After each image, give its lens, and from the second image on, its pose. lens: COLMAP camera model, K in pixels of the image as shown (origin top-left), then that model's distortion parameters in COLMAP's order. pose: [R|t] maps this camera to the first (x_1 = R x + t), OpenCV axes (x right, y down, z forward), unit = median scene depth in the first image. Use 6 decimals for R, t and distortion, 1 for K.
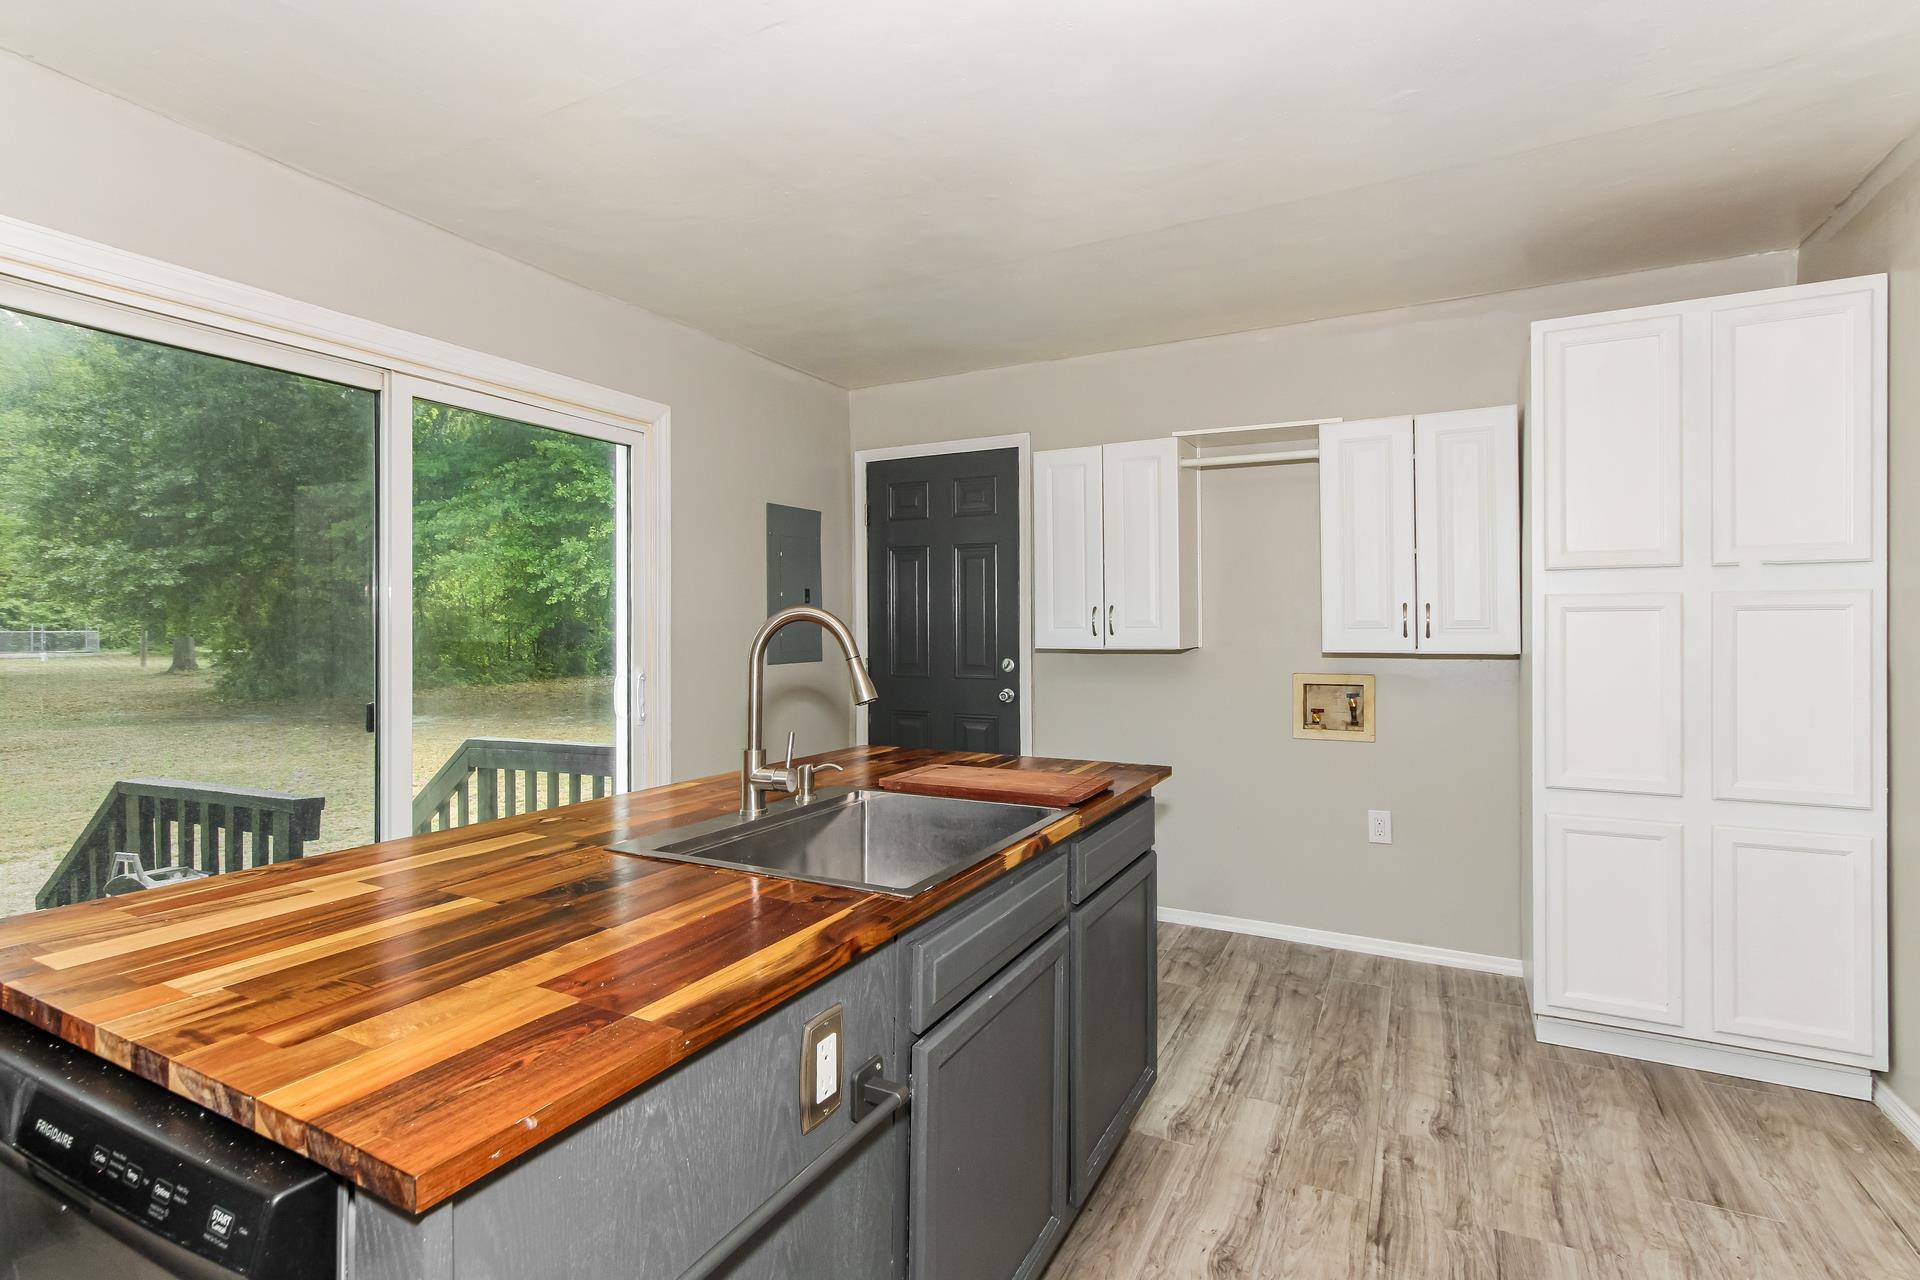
lens RADIAL K [[892.0, 0, 953.2], [0, 892.0, 627.5], [0, 0, 1]] dist [-0.003013, -0.000011]
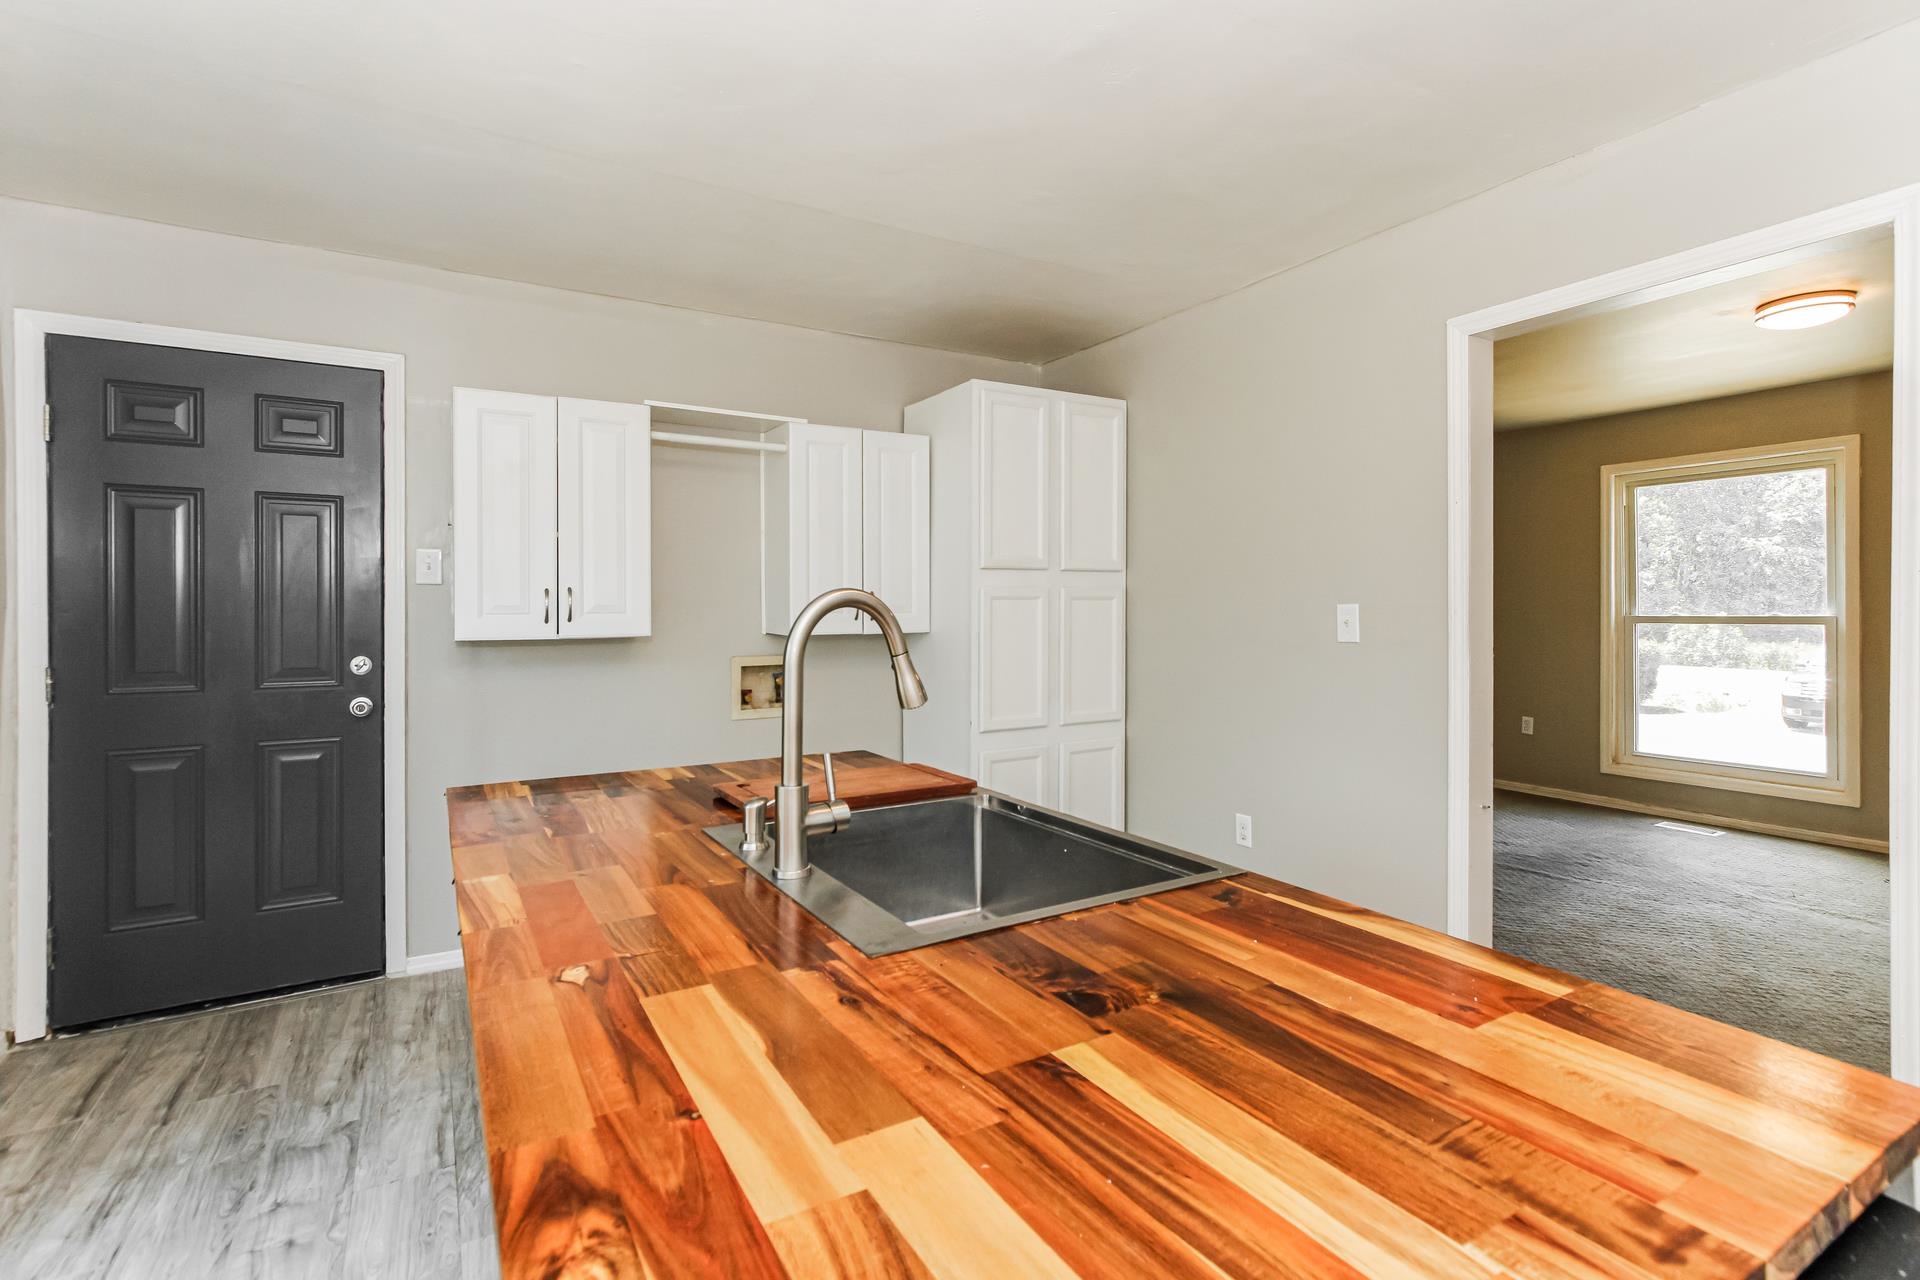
lens RADIAL K [[892.0, 0, 953.2], [0, 892.0, 627.5], [0, 0, 1]] dist [-0.003013, -0.000011]
pose [[0.532309, -0.018337, 0.846352, -0.950182], [0.001964, 0.999789, 0.020426, -0.008849], [-0.846548, -0.009210, 0.532233, 0.622884]]
